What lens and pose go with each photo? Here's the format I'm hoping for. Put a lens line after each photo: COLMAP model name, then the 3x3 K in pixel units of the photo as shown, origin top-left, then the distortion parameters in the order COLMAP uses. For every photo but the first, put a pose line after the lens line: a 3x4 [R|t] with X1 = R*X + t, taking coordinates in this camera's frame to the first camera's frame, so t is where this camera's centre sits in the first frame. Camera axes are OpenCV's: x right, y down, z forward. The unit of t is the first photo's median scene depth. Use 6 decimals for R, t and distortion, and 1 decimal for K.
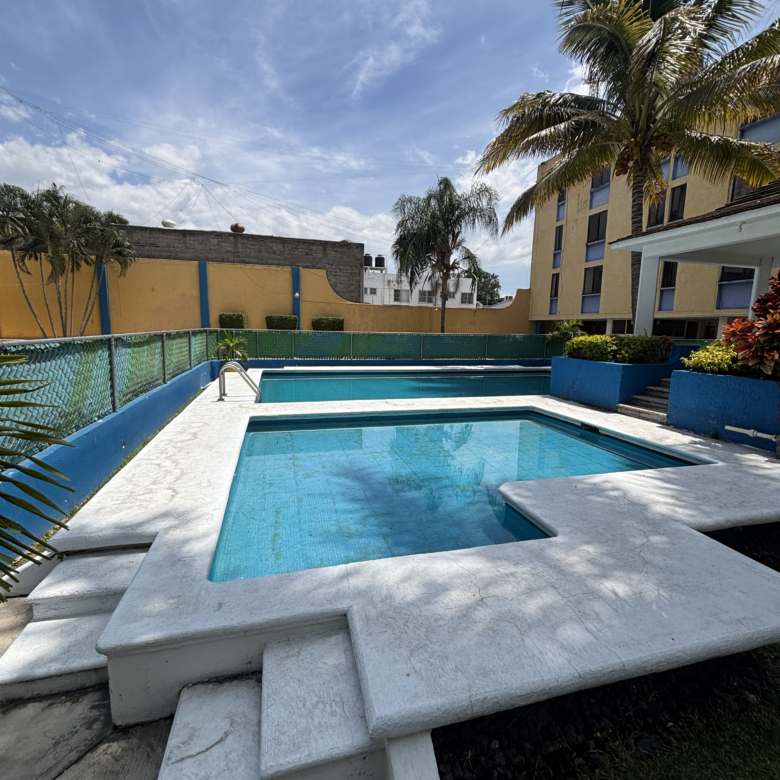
lens RADIAL K [[417.7, 0, 391.0], [0, 417.7, 388.8], [0, 0, 1]] dist [0.001647, -0.001200]
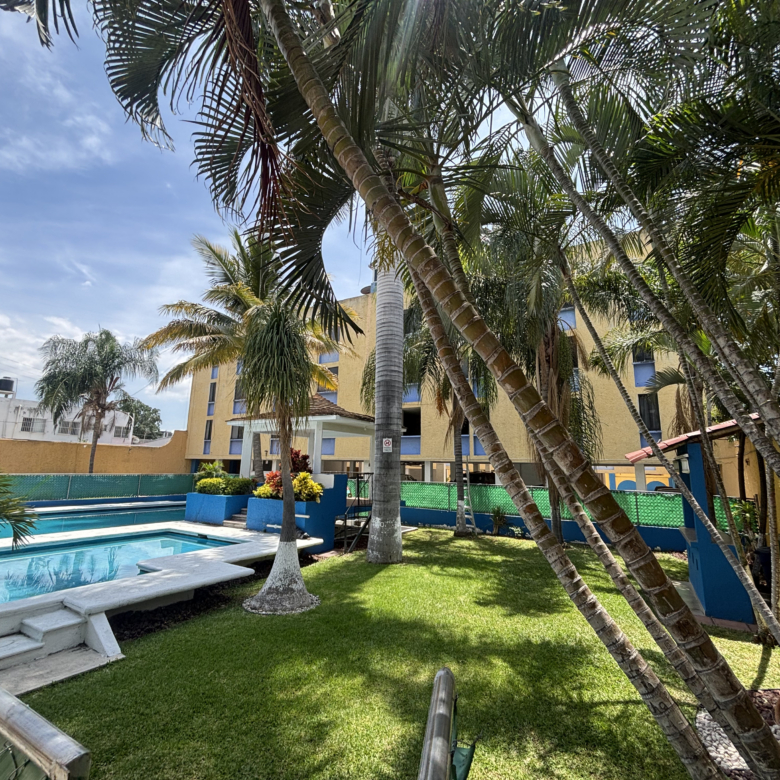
lens RADIAL K [[430.2, 0, 402.1], [0, 430.2, 390.8], [0, 0, 1]] dist [-0.001764, -0.001321]
pose [[0.727295, 0.112831, 0.676987, -0.052930], [0.092390, 0.961320, -0.259476, 0.016095], [-0.680078, 0.251263, 0.688739, -0.259762]]
